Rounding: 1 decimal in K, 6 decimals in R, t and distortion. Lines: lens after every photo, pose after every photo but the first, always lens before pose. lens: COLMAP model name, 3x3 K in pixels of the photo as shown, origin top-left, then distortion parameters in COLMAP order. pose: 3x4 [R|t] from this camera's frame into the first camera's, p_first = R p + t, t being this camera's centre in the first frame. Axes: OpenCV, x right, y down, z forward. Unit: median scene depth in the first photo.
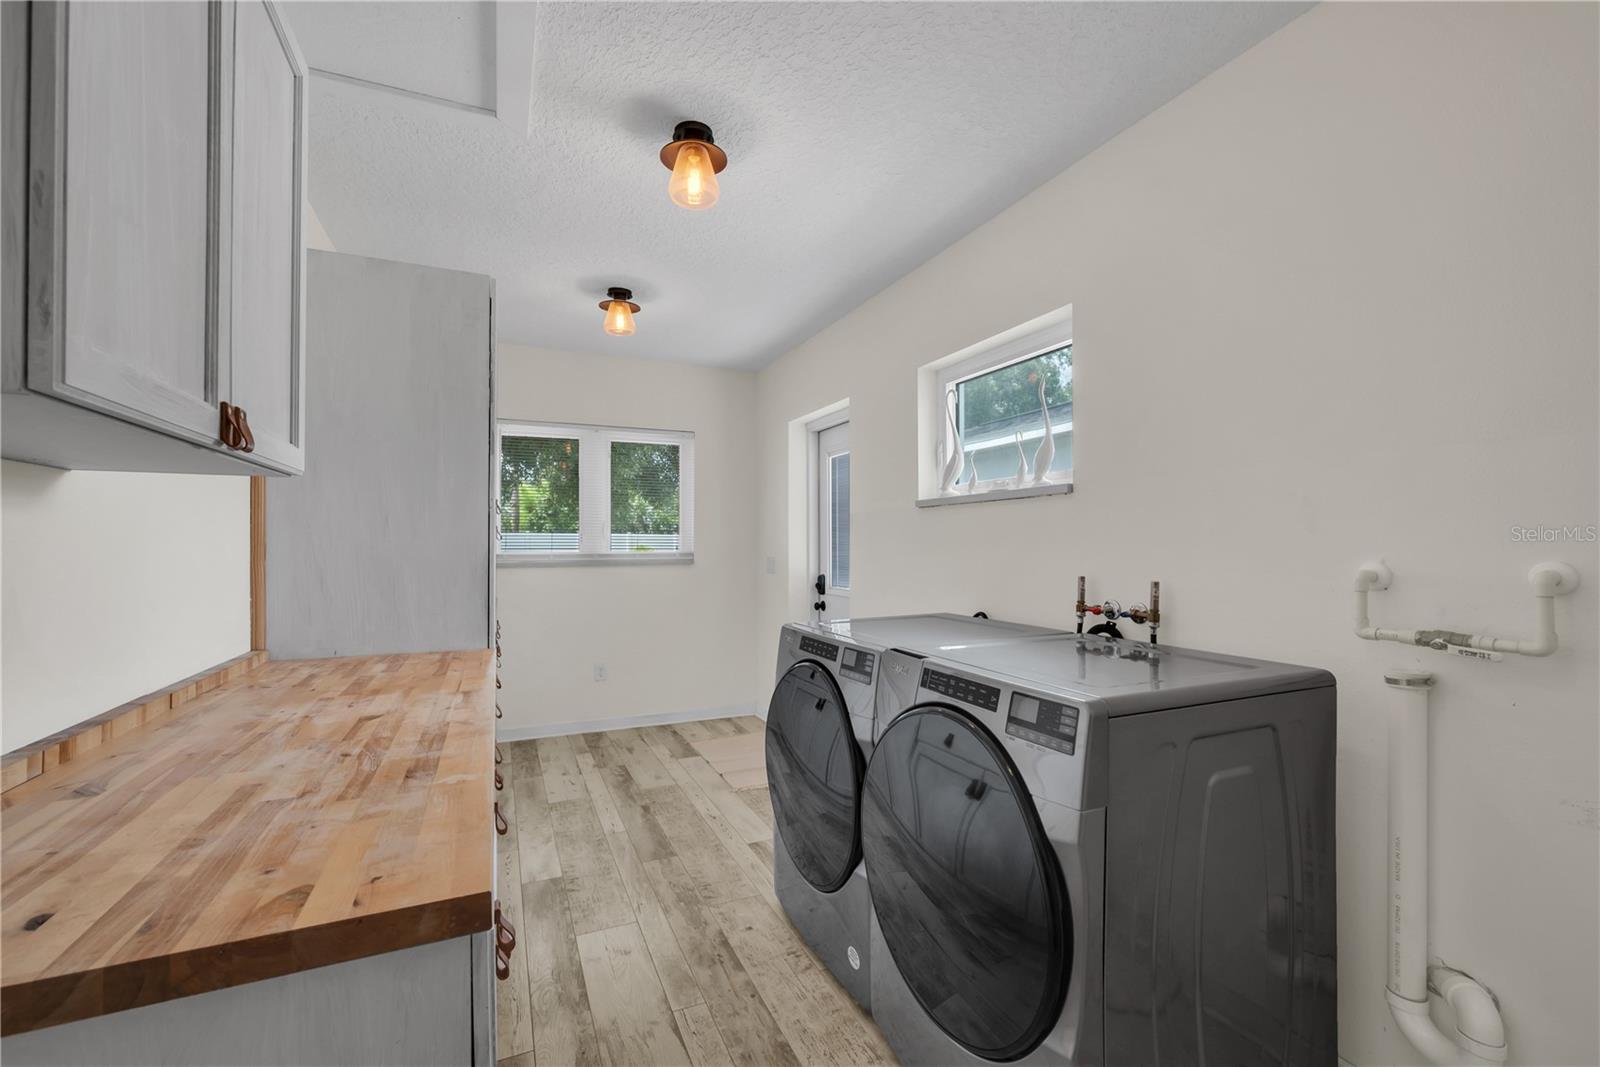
lens RADIAL K [[679.7, 0, 800.0], [0, 679.7, 533.5], [0, 0, 1]] dist [-0.001465, 0.000031]
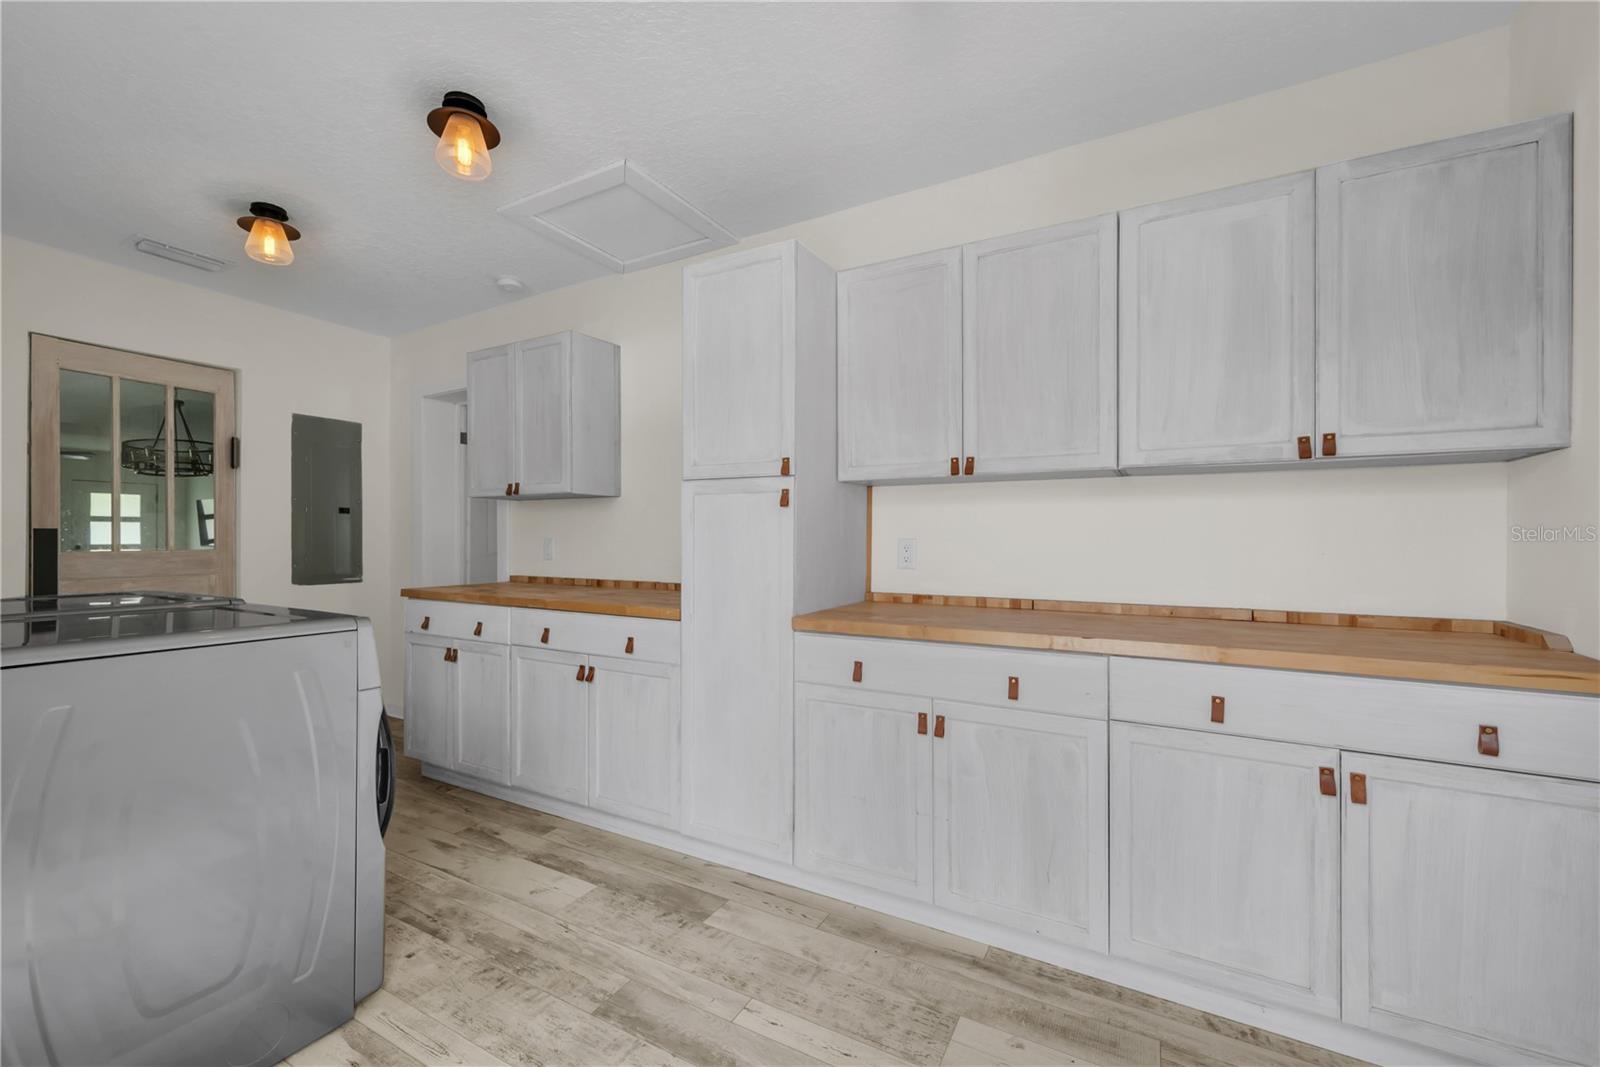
lens RADIAL K [[679.7, 0, 800.0], [0, 679.7, 533.5], [0, 0, 1]] dist [-0.001465, 0.000031]
pose [[-0.810224, -0.001248, -0.586119, 0.028615], [0.008762, 0.999860, -0.014242, 0.068745], [0.586055, -0.016675, -0.810099, 1.963454]]
